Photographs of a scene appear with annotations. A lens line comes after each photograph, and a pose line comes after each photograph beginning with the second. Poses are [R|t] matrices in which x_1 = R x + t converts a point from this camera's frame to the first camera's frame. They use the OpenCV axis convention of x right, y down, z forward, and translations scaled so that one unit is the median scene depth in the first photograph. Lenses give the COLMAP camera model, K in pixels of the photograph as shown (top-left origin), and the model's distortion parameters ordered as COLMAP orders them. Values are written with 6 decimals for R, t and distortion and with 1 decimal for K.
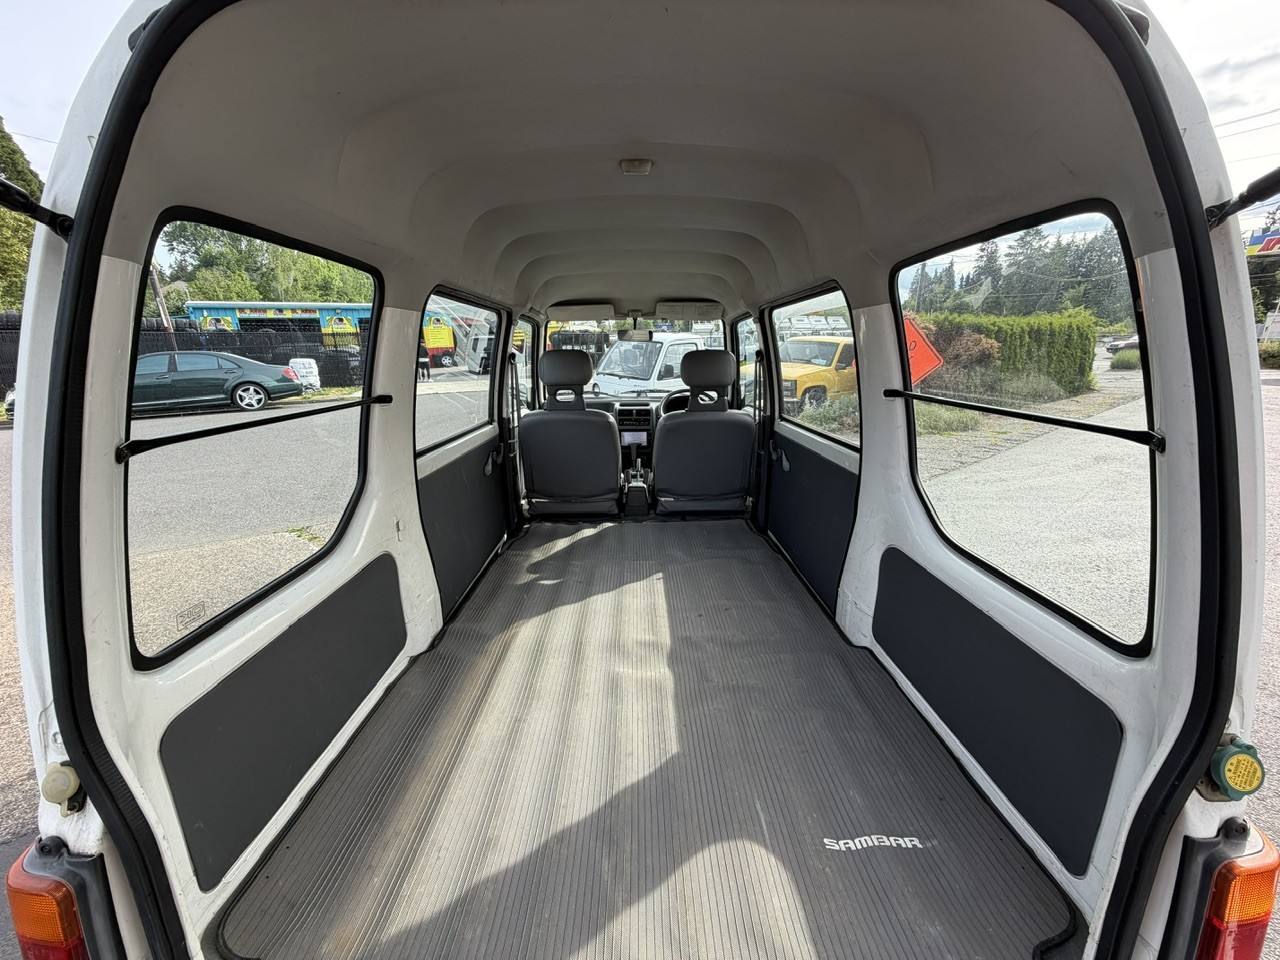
lens RADIAL K [[513.5, 0, 638.3], [0, 513.5, 481.7], [0, 0, 1]] dist [-0.005044, 0.002896]
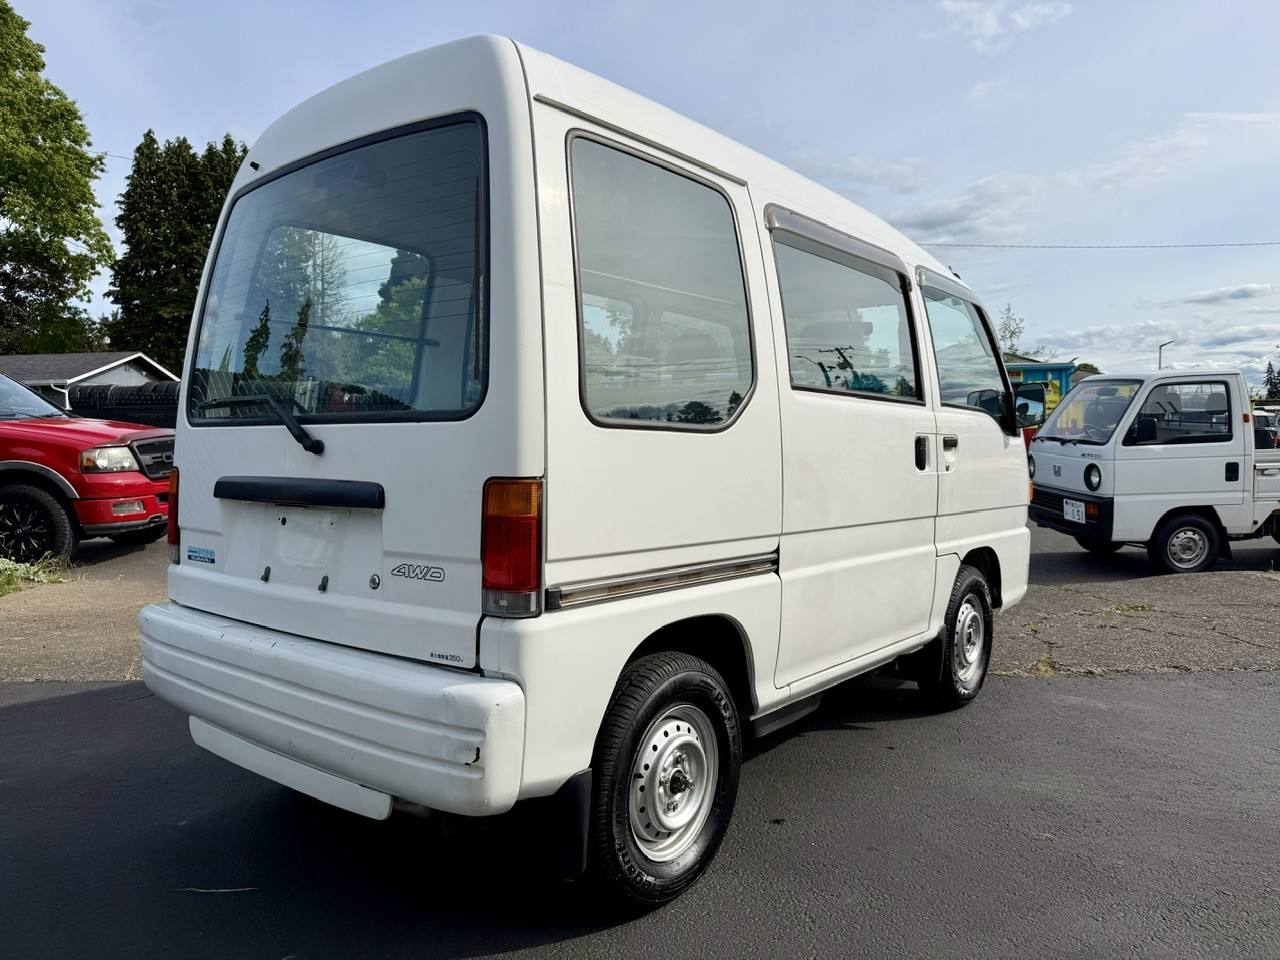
lens RADIAL K [[910.8, 0, 649.6], [0, 910.8, 480.7], [0, 0, 1]] dist [0.035524, -0.050308]
pose [[0.782041, 0.031474, -0.622432, 0.598768], [-0.163867, 0.973967, -0.156638, 0.195738], [0.601299, 0.224493, 0.766839, -0.184897]]
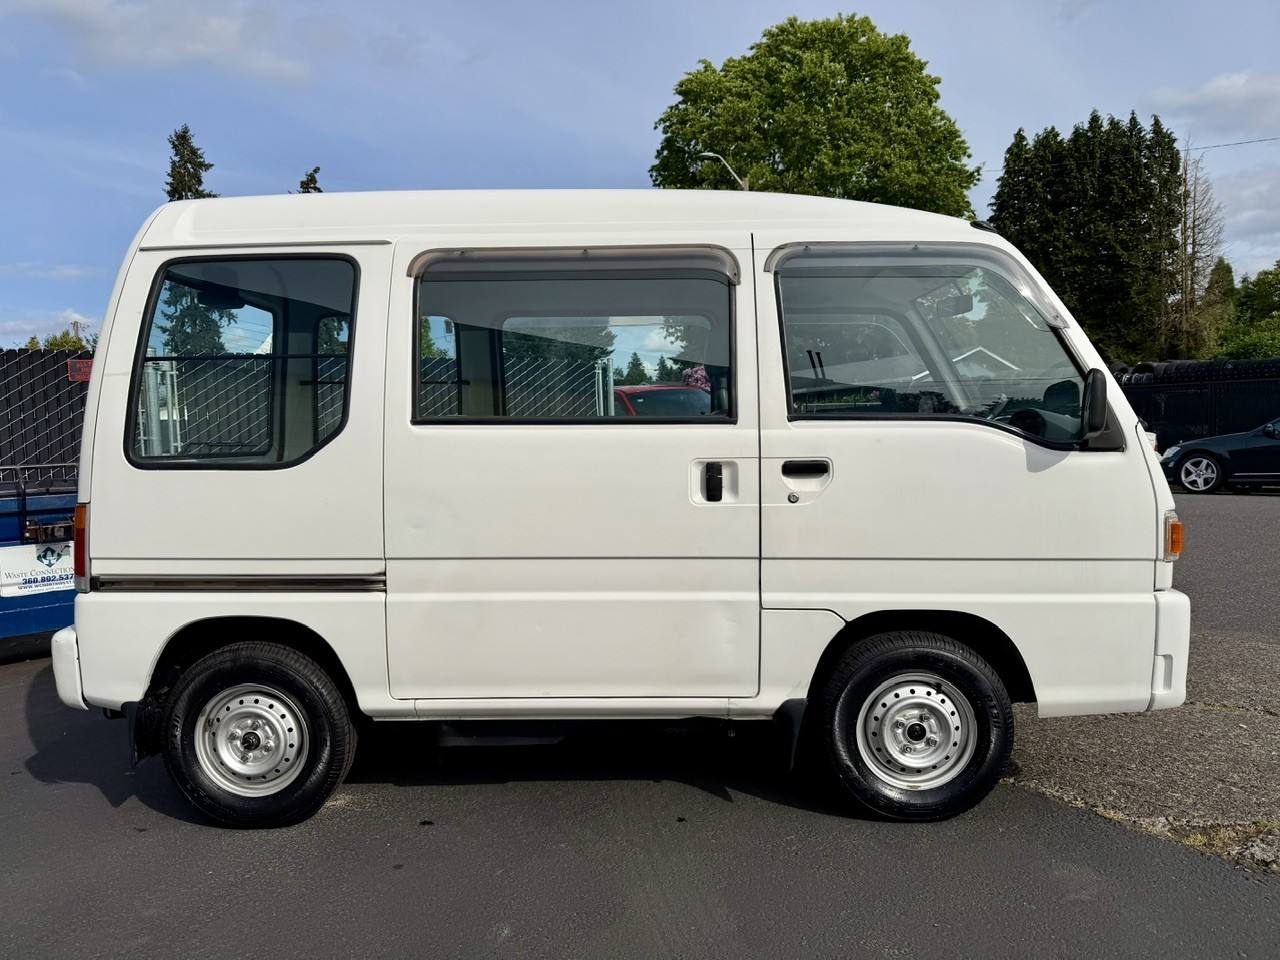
lens RADIAL K [[910.8, 0, 638.4], [0, 910.8, 482.9], [0, 0, 1]] dist [0.035524, -0.050308]
pose [[-0.044867, 0.059805, -0.997201, 1.022780], [-0.234191, 0.969760, 0.068696, -0.069597], [0.971155, 0.236618, -0.029504, 0.682488]]
